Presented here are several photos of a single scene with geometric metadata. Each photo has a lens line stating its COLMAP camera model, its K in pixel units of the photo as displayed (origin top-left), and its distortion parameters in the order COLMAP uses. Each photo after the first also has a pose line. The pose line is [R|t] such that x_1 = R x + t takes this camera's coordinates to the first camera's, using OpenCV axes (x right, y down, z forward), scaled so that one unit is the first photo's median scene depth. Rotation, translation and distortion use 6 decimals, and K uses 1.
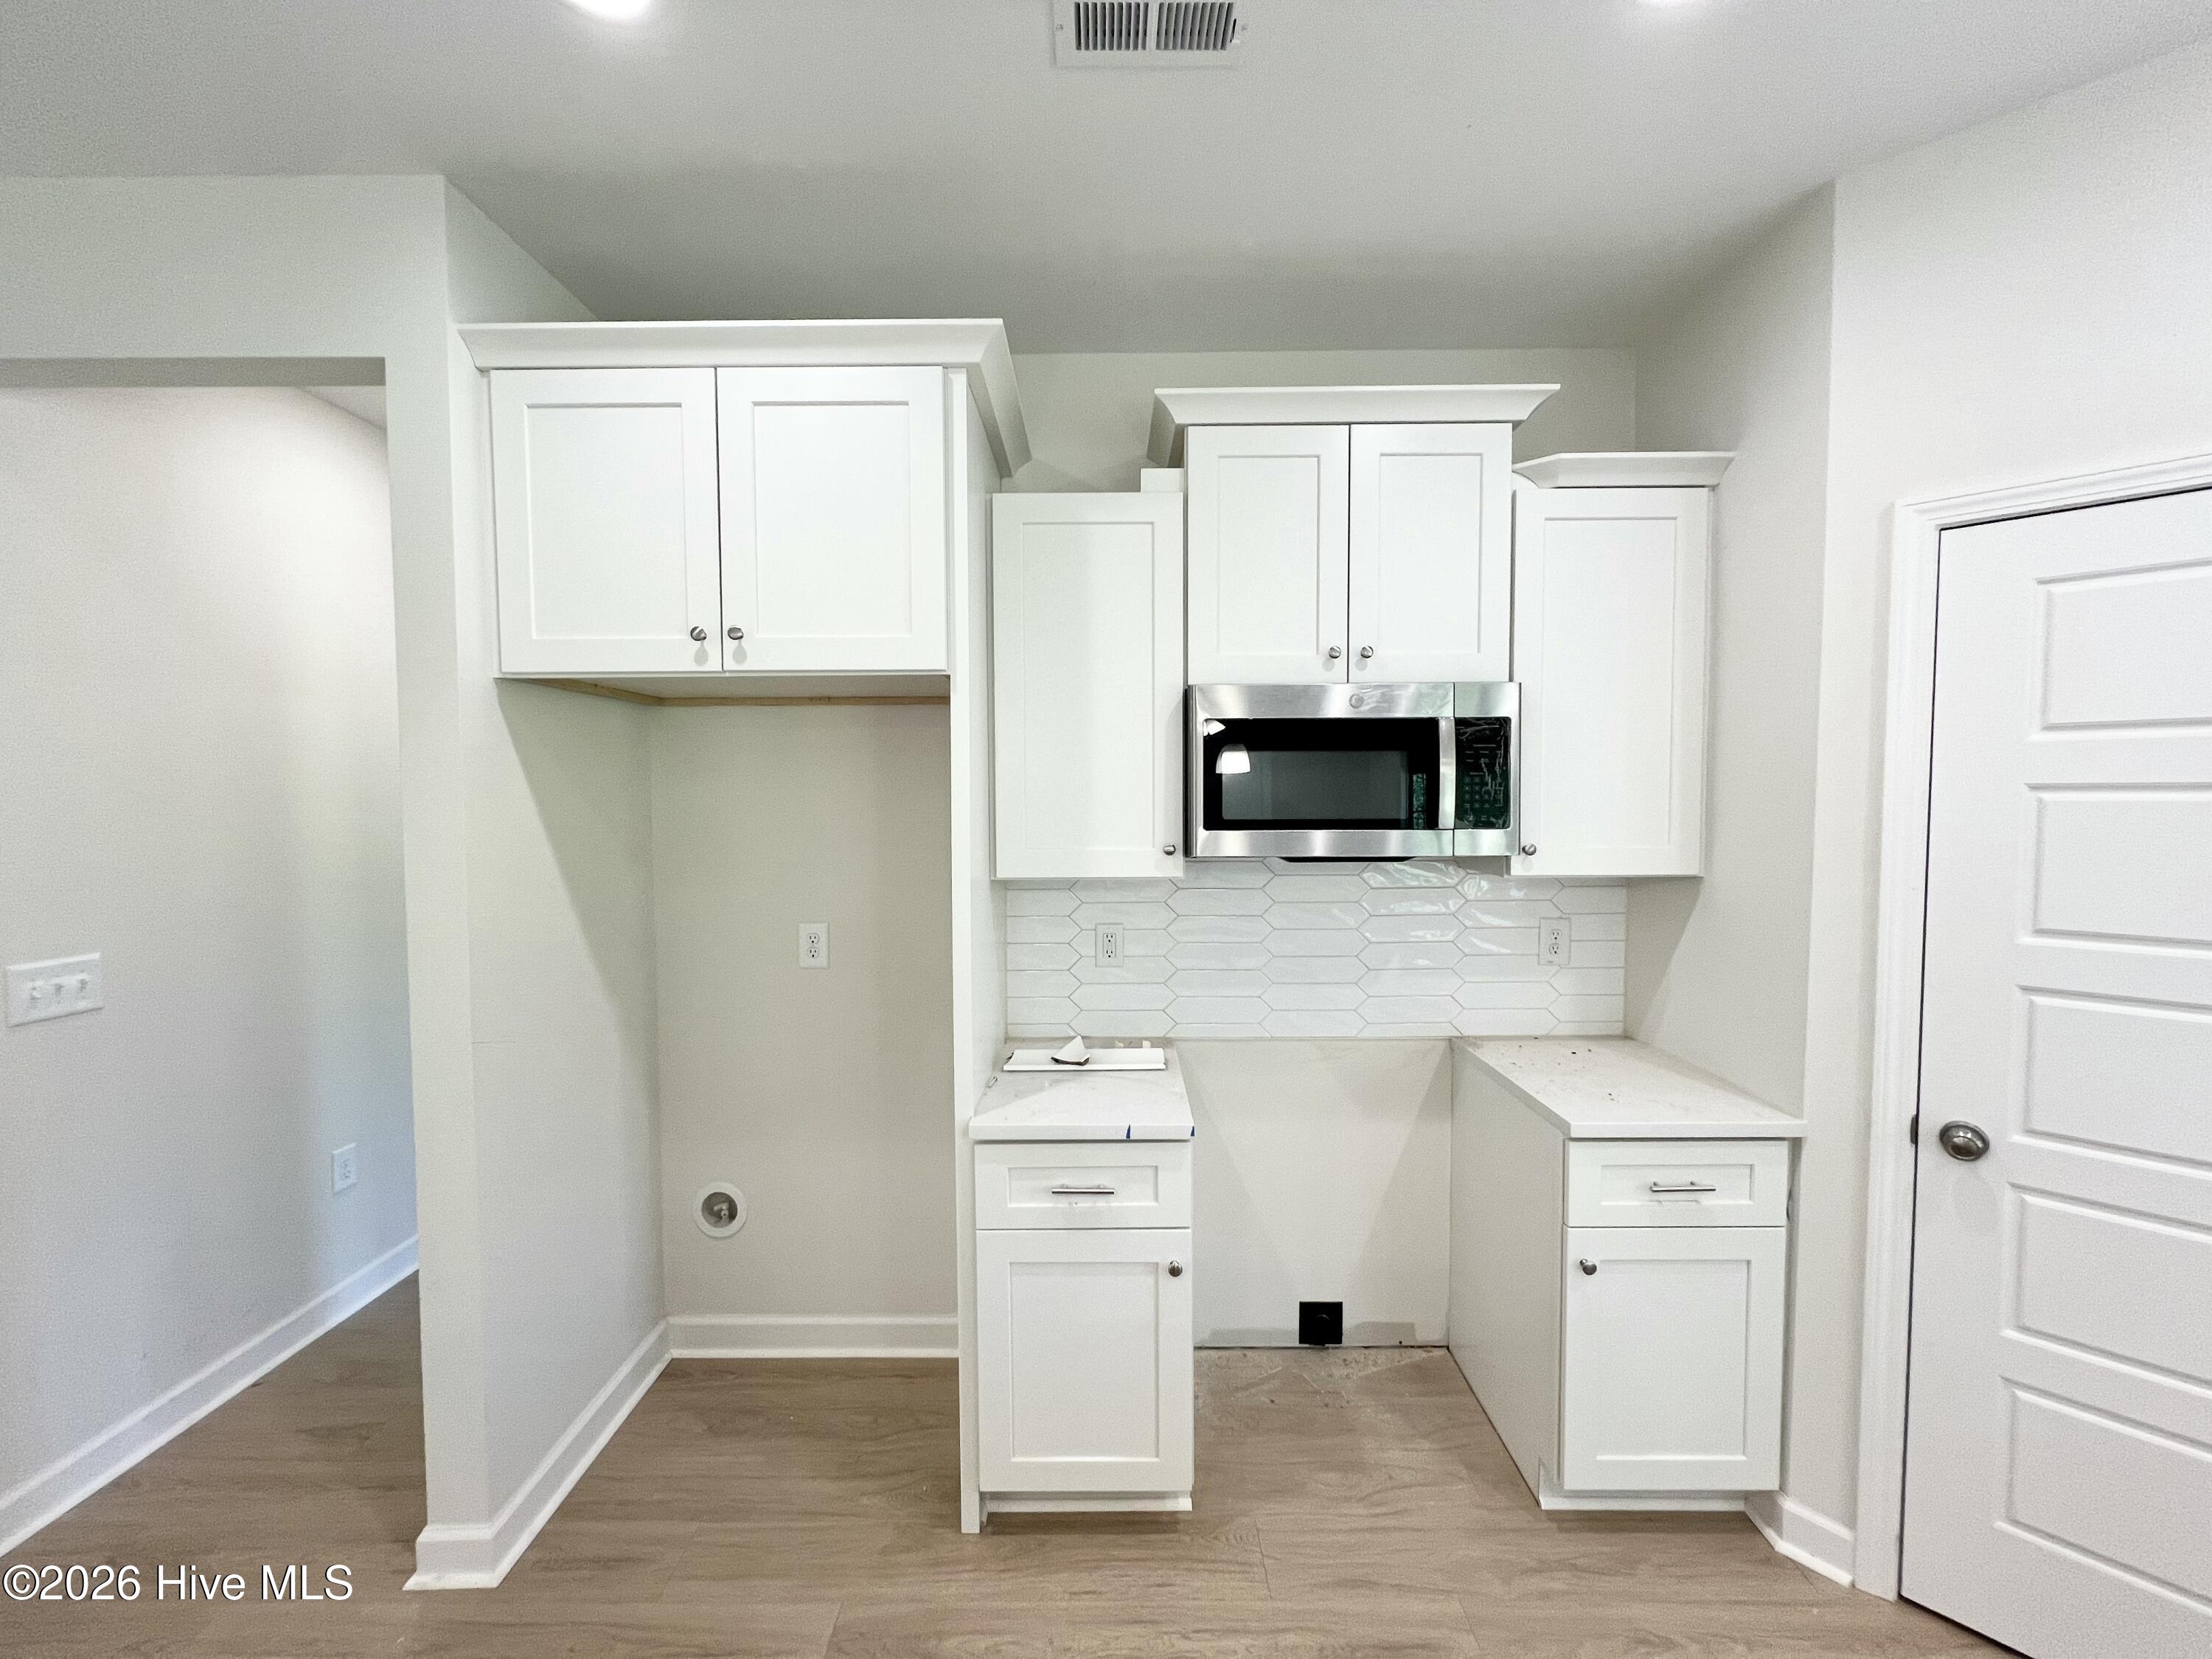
lens RADIAL K [[888.5, 0, 1102.8], [0, 888.5, 831.9], [0, 0, 1]] dist [0.000150, -0.000294]
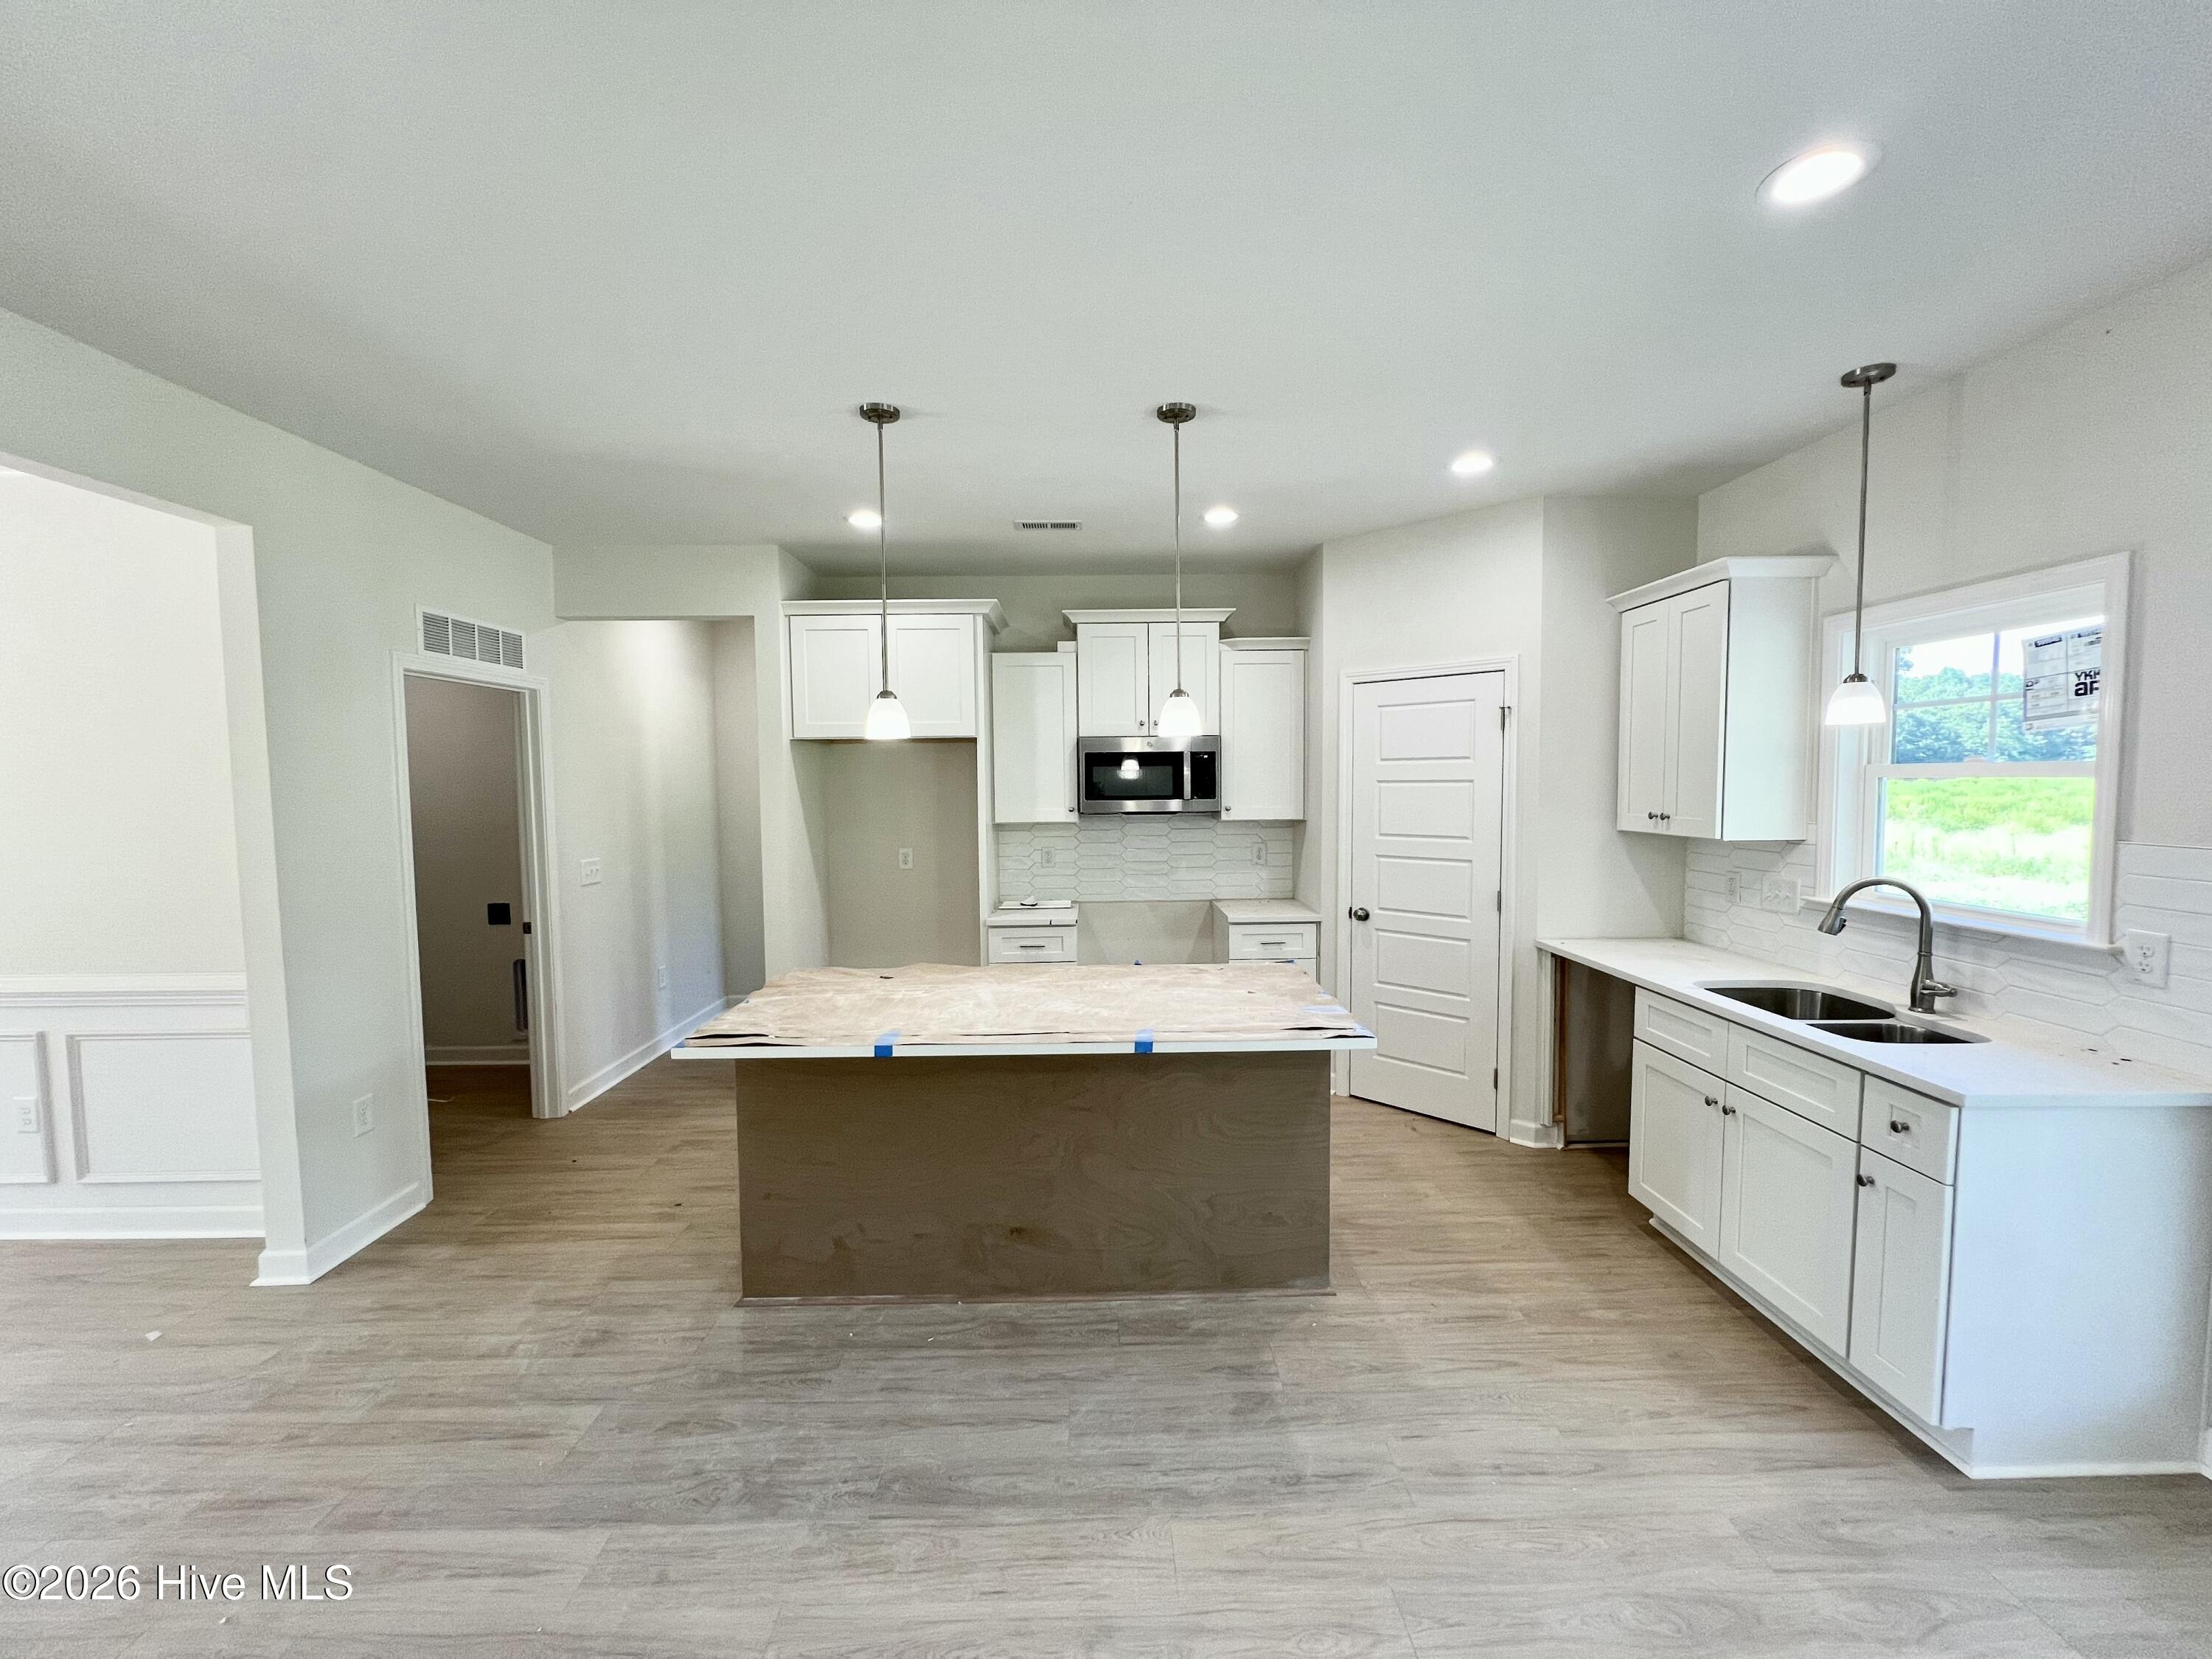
lens RADIAL K [[888.5, 0, 1097.0], [0, 888.5, 831.1], [0, 0, 1]] dist [0.000150, -0.000294]
pose [[0.999865, -0.006524, 0.015083, 0.120284], [0.006324, 0.999892, 0.013278, 0.051466], [-0.015168, -0.013181, 0.999798, -1.440349]]
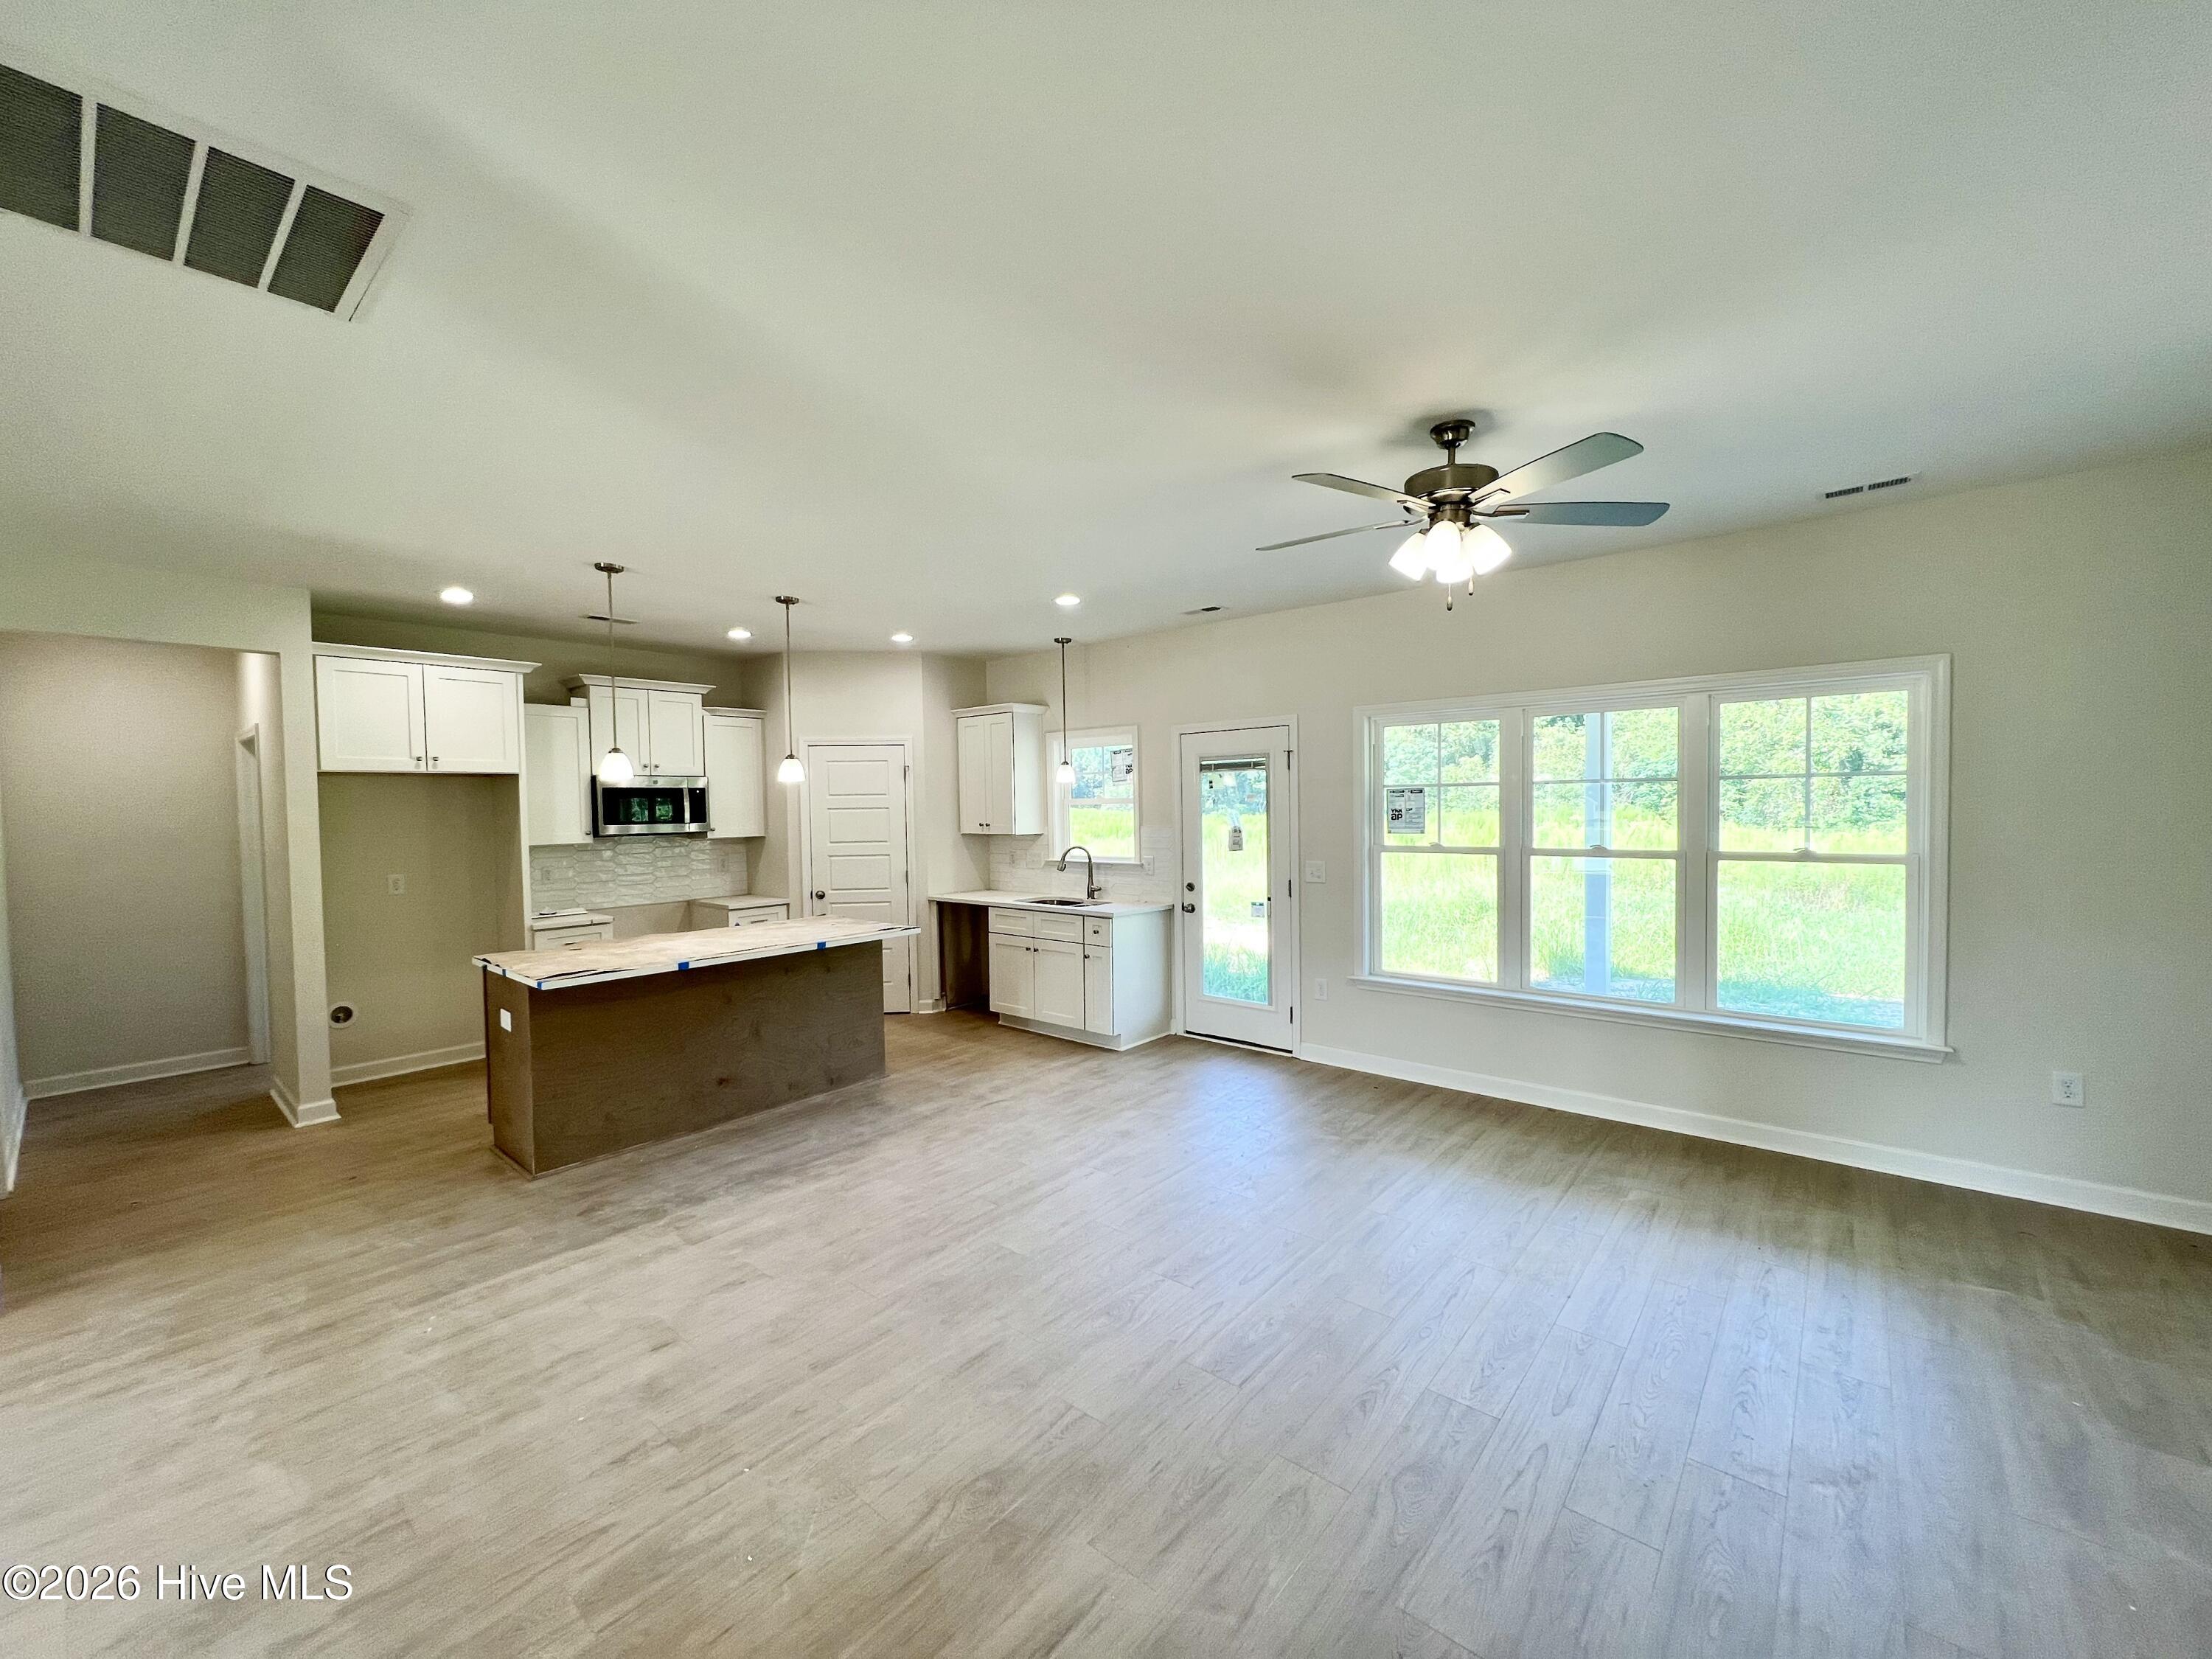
lens RADIAL K [[888.5, 0, 1111.5], [0, 888.5, 828.7], [0, 0, 1]] dist [0.000150, -0.000294]
pose [[0.641903, -0.026255, 0.766337, -1.148745], [0.047060, 0.998879, -0.005197, 0.111034], [-0.765341, 0.039400, 0.642418, -2.354557]]
